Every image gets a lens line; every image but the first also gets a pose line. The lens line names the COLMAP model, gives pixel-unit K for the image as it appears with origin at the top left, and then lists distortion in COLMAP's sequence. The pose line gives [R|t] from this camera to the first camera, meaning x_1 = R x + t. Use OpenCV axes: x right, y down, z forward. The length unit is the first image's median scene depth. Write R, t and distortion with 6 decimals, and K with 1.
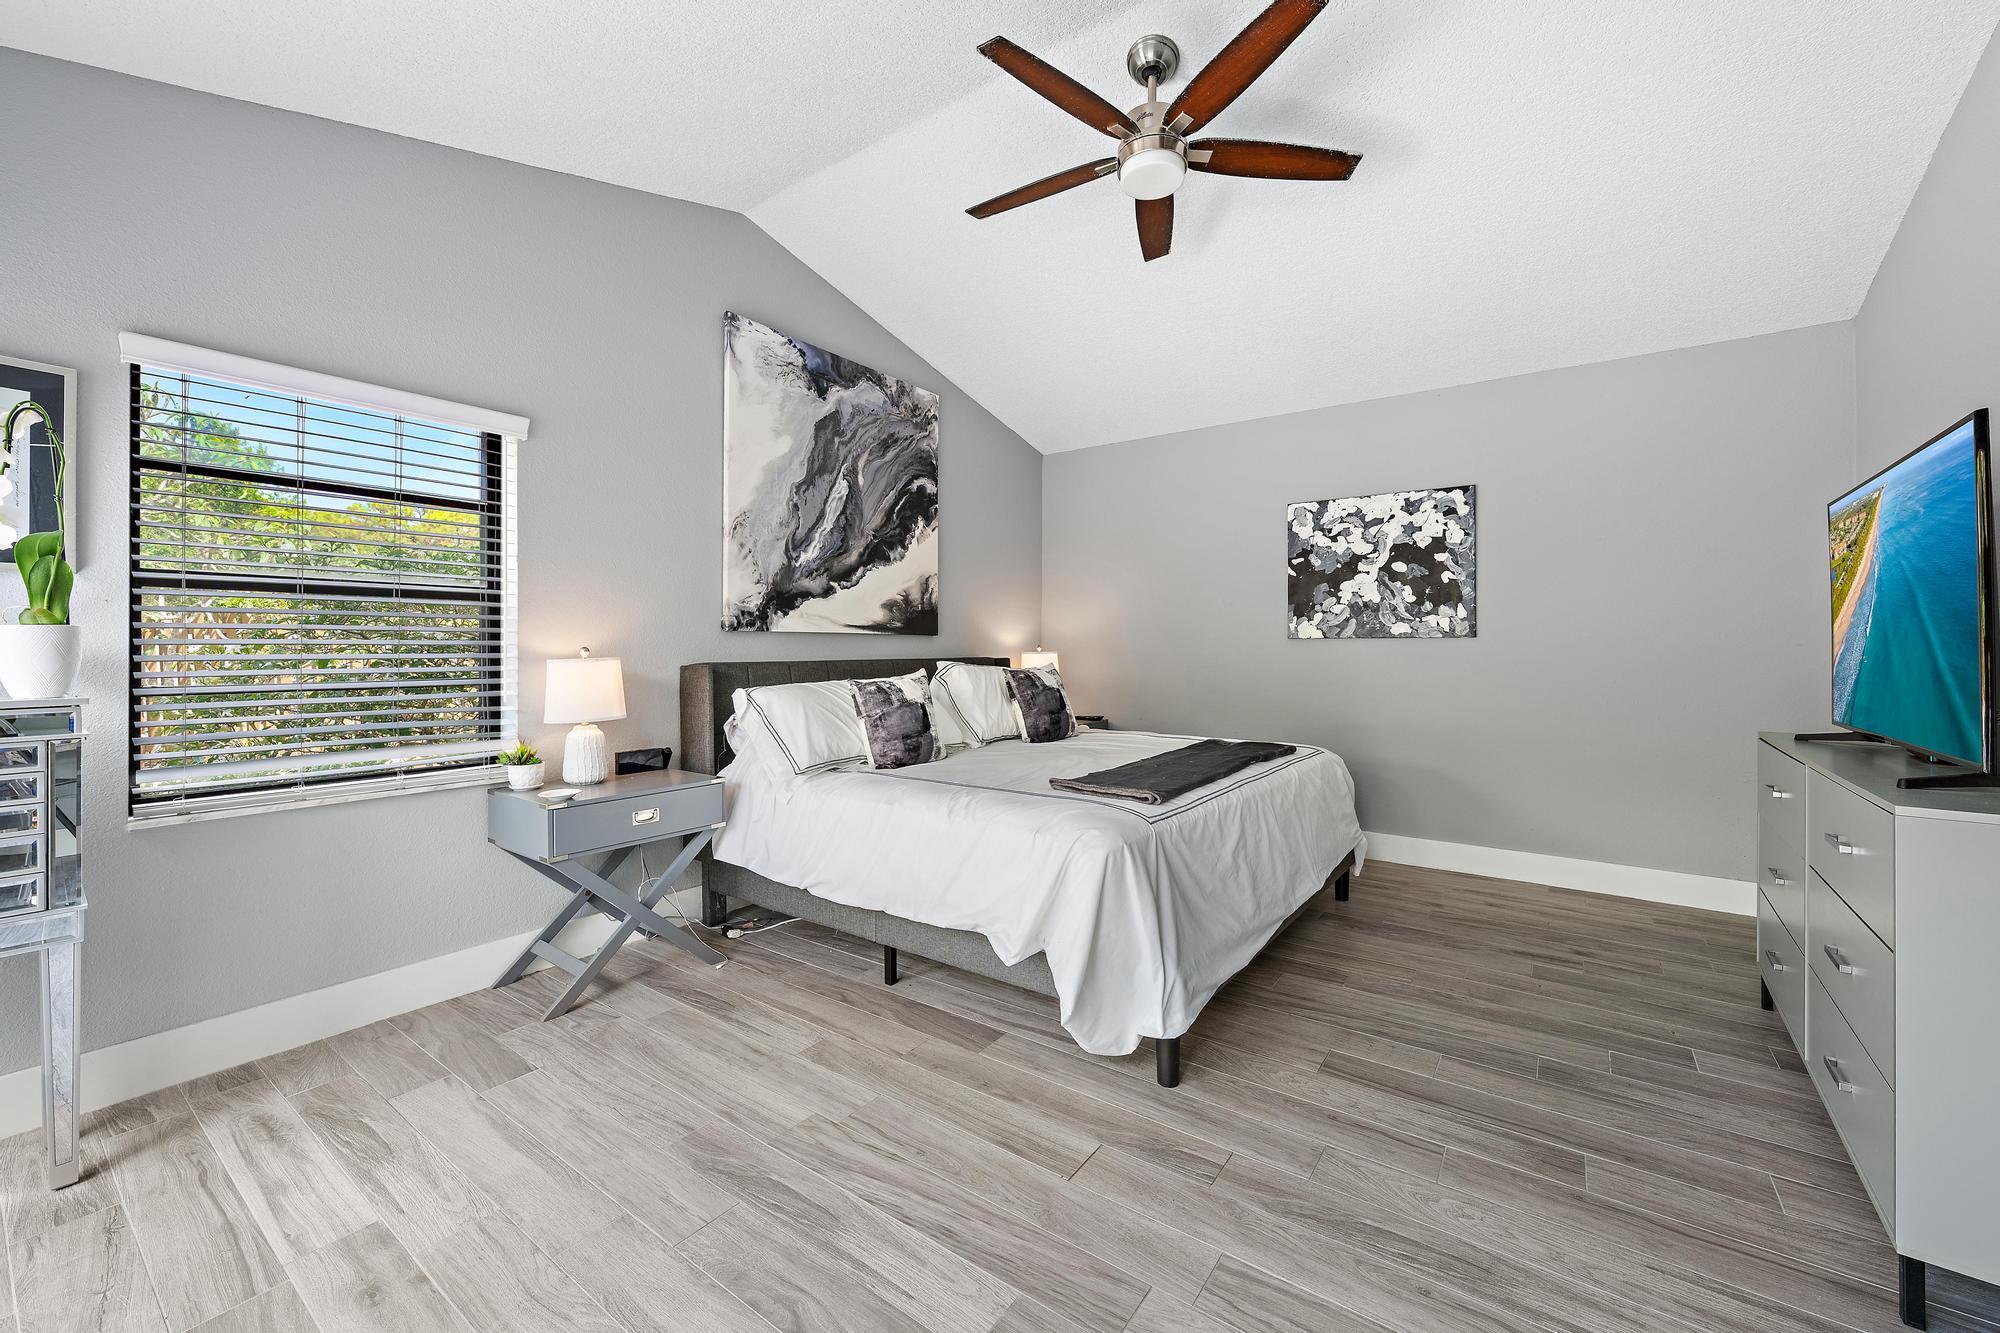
lens RADIAL K [[796.8, 0, 1069.7], [0, 796.8, 632.6], [0, 0, 1]] dist [-0.000439, 0.000098]
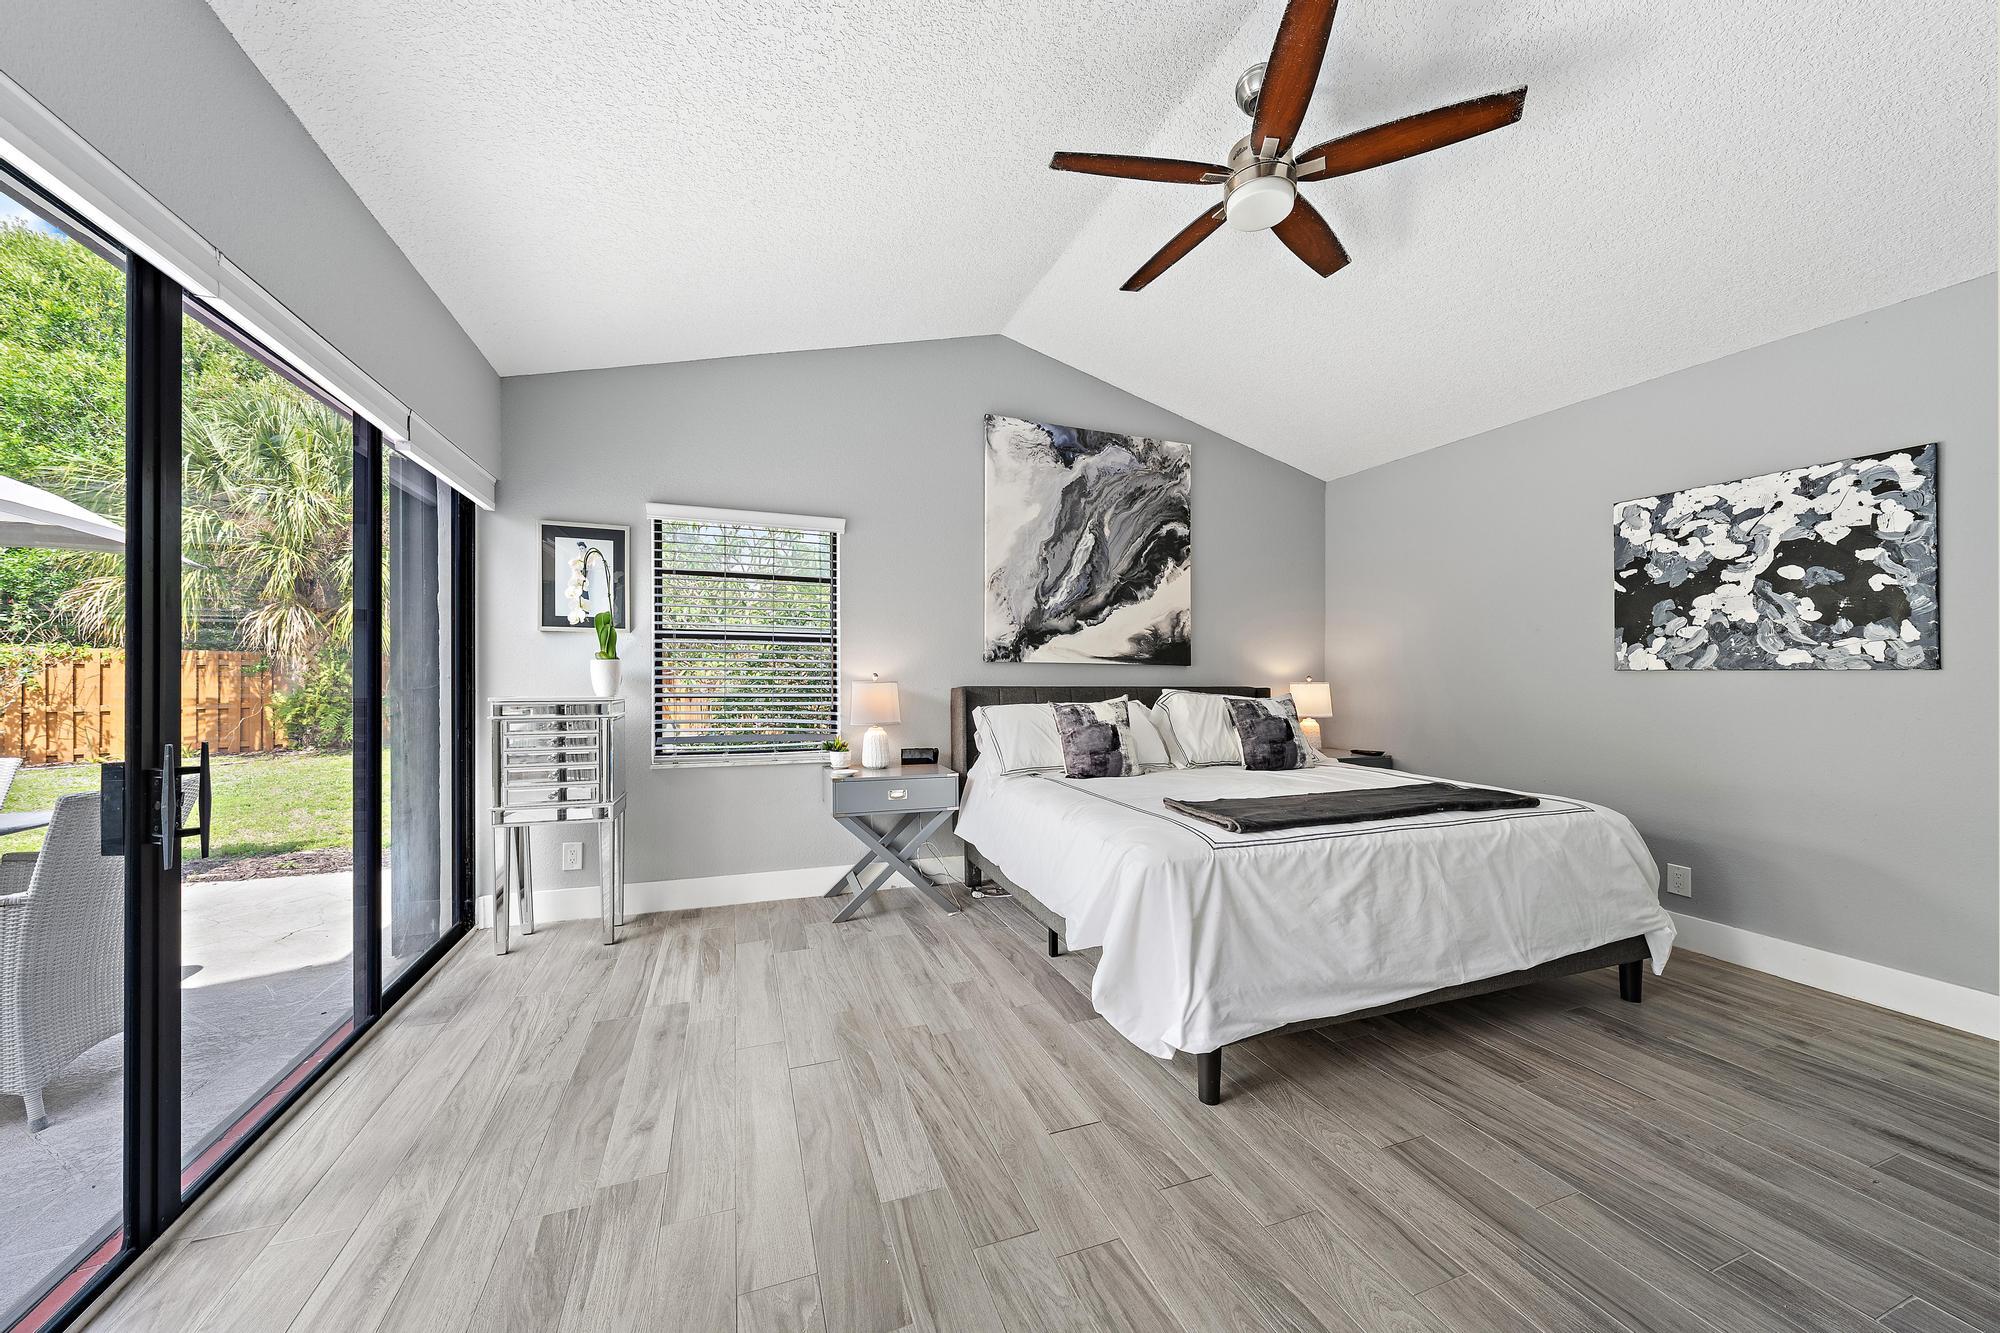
lens RADIAL K [[732.9, 0, 994.0], [0, 732.9, 666.7], [0, 0, 1]] dist [-0.000665, -0.000091]
pose [[0.811518, 0.002547, -0.584322, 0.330988], [0.000764, 0.999985, 0.005419, -0.001004], [0.584327, -0.004844, 0.811504, 0.051230]]
